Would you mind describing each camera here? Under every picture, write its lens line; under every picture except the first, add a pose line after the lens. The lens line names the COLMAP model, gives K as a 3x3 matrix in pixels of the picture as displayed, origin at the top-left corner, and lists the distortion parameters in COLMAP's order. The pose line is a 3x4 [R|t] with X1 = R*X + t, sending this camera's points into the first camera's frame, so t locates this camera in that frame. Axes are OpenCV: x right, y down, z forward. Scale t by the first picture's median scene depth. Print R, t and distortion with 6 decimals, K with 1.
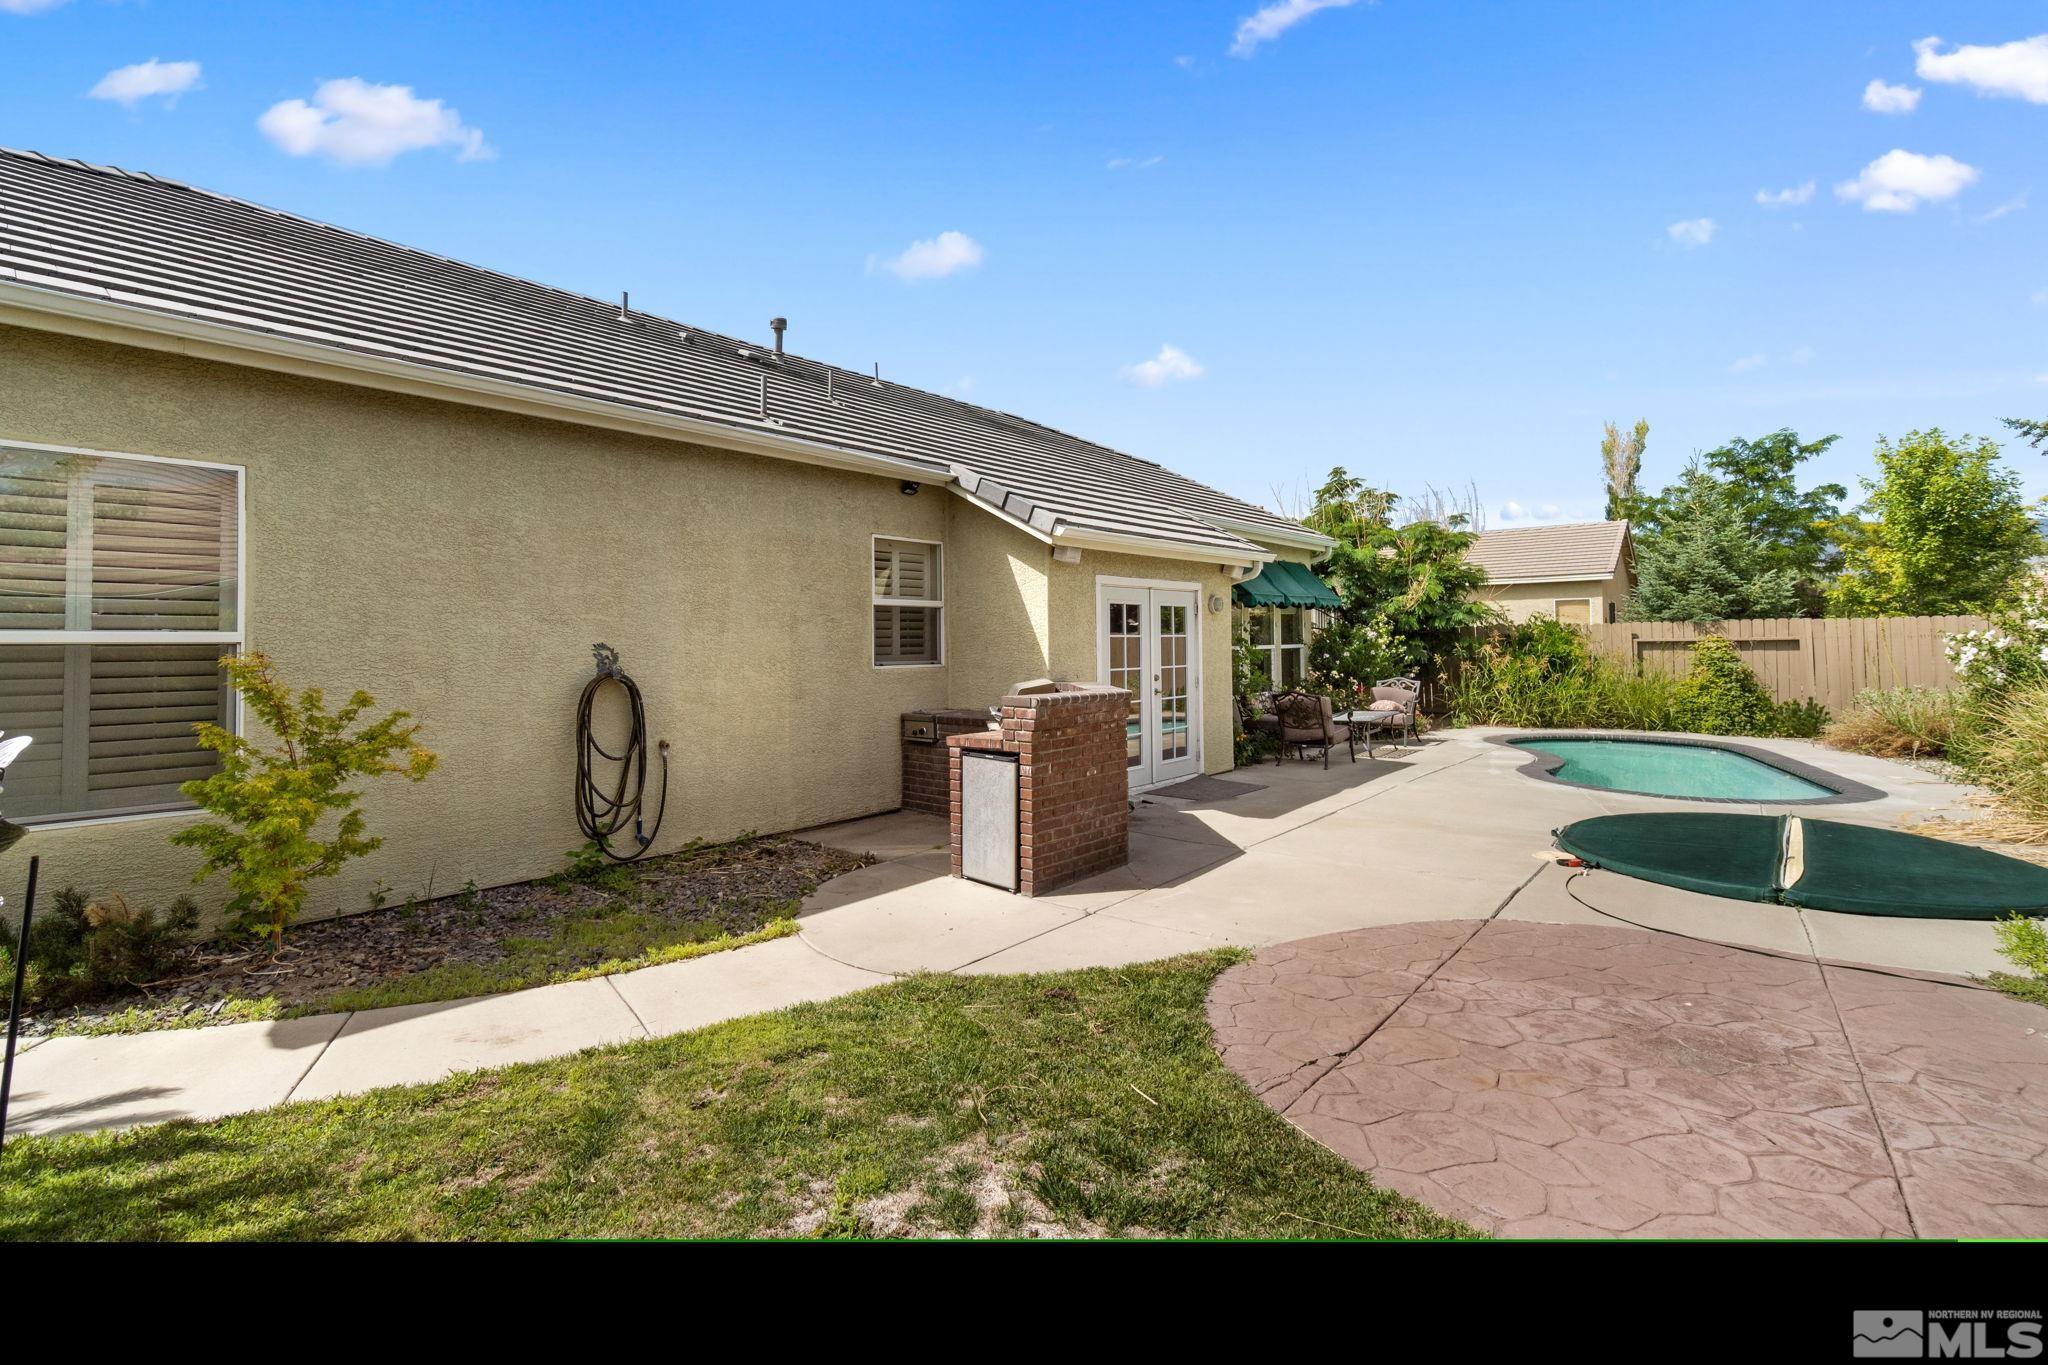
lens RADIAL K [[901.5, 0, 1026.0], [0, 901.5, 621.5], [0, 0, 1]] dist [0.000484, 0.000009]
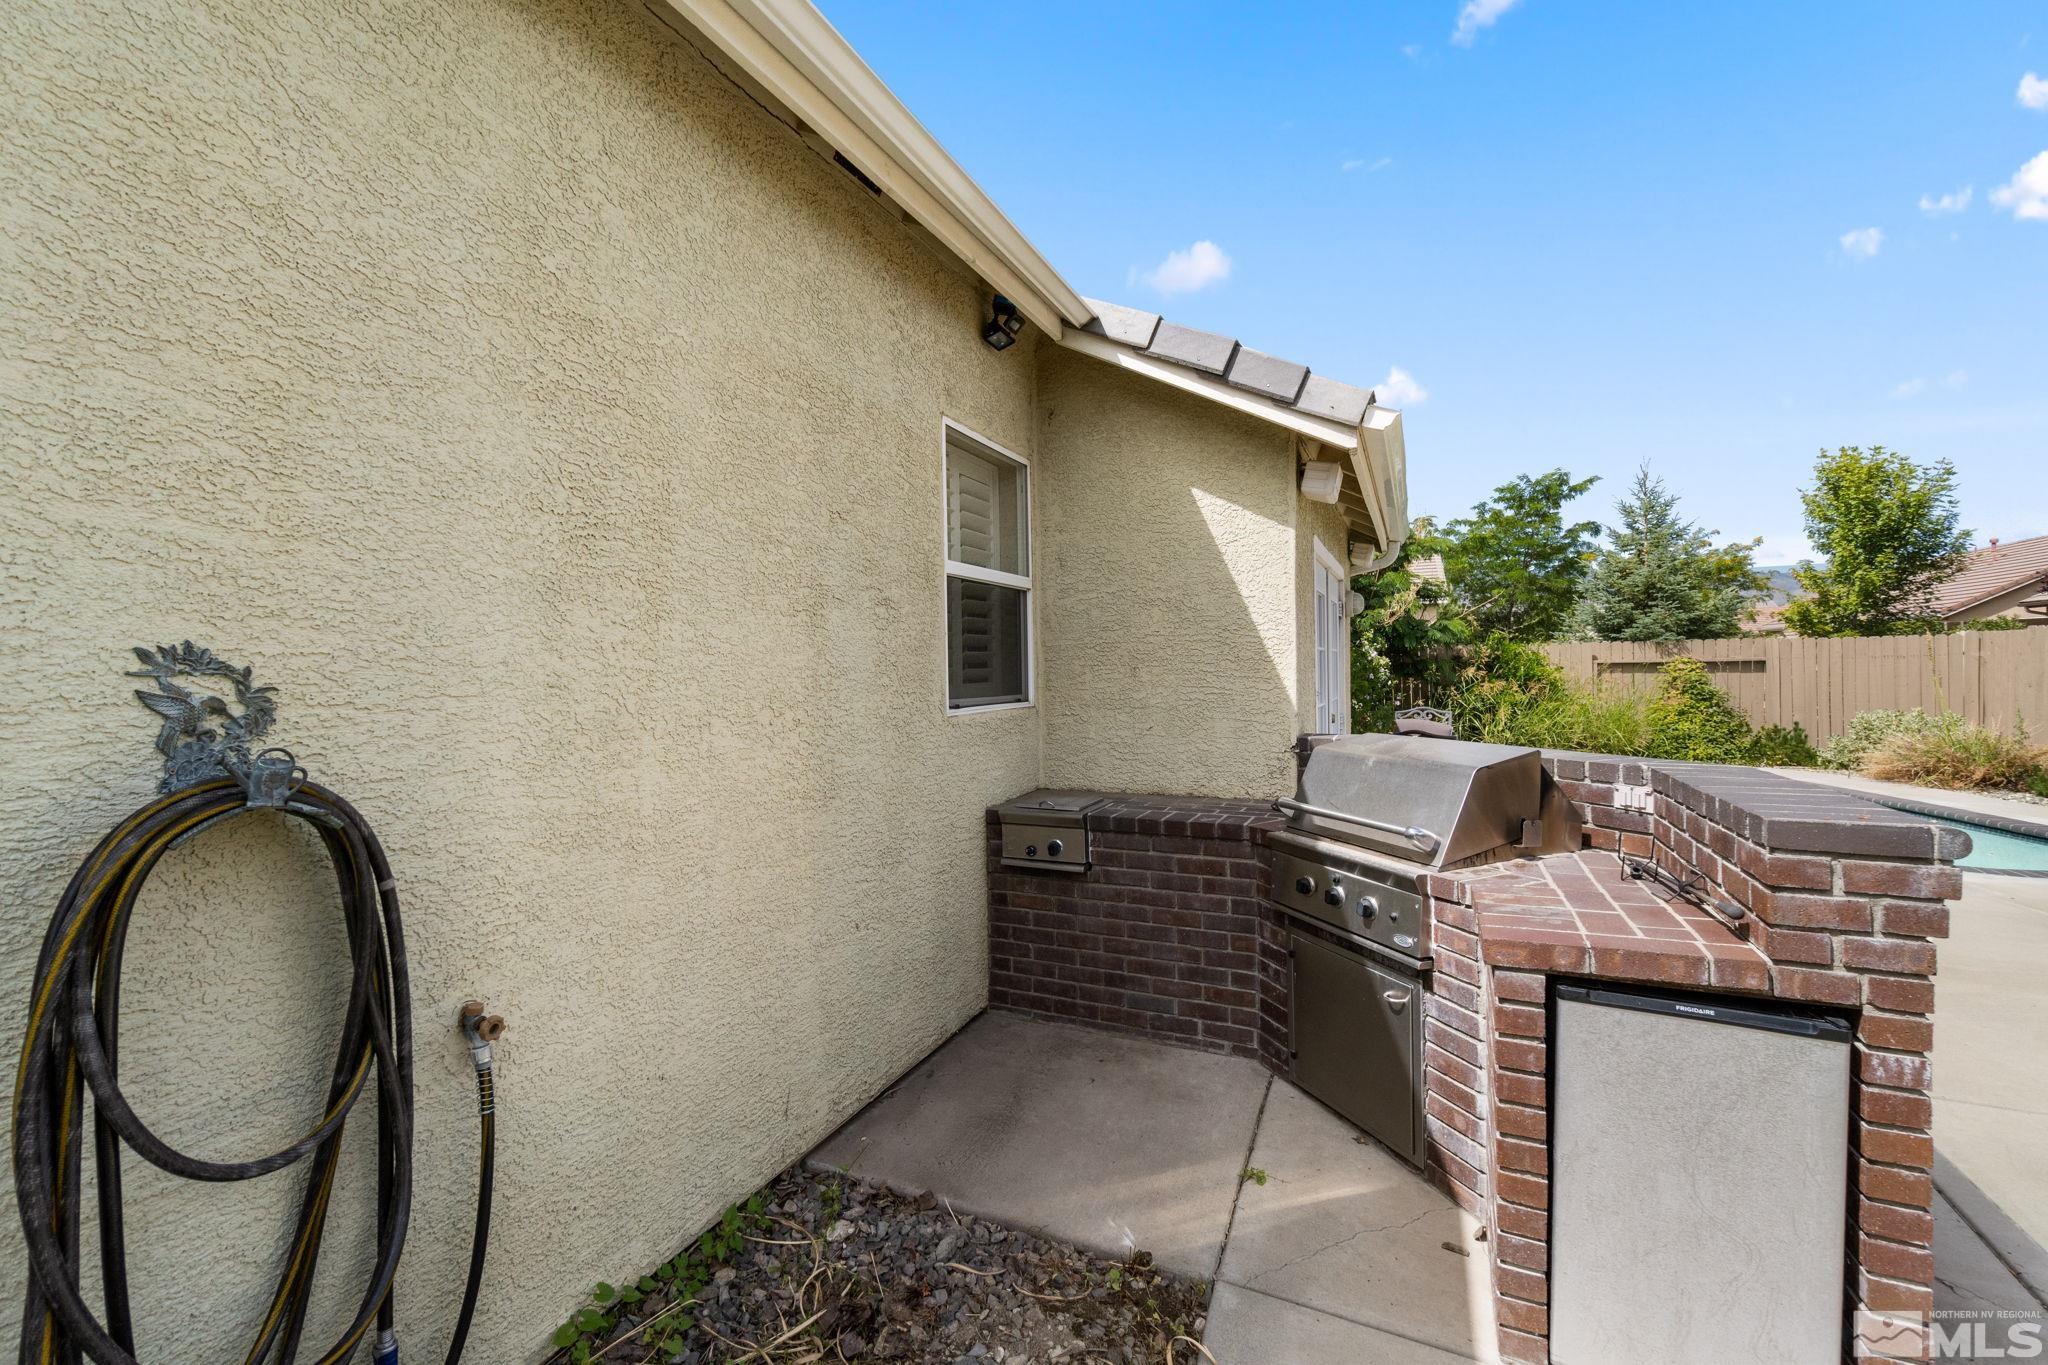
lens RADIAL K [[880.8, 0, 1016.4], [0, 880.8, 673.8], [0, 0, 1]] dist [-0.011841, -0.000008]
pose [[0.962927, -0.003617, 0.269737, -0.254326], [-0.004376, 0.999569, 0.029026, 0.018555], [-0.269726, -0.029130, 0.962496, 0.566658]]
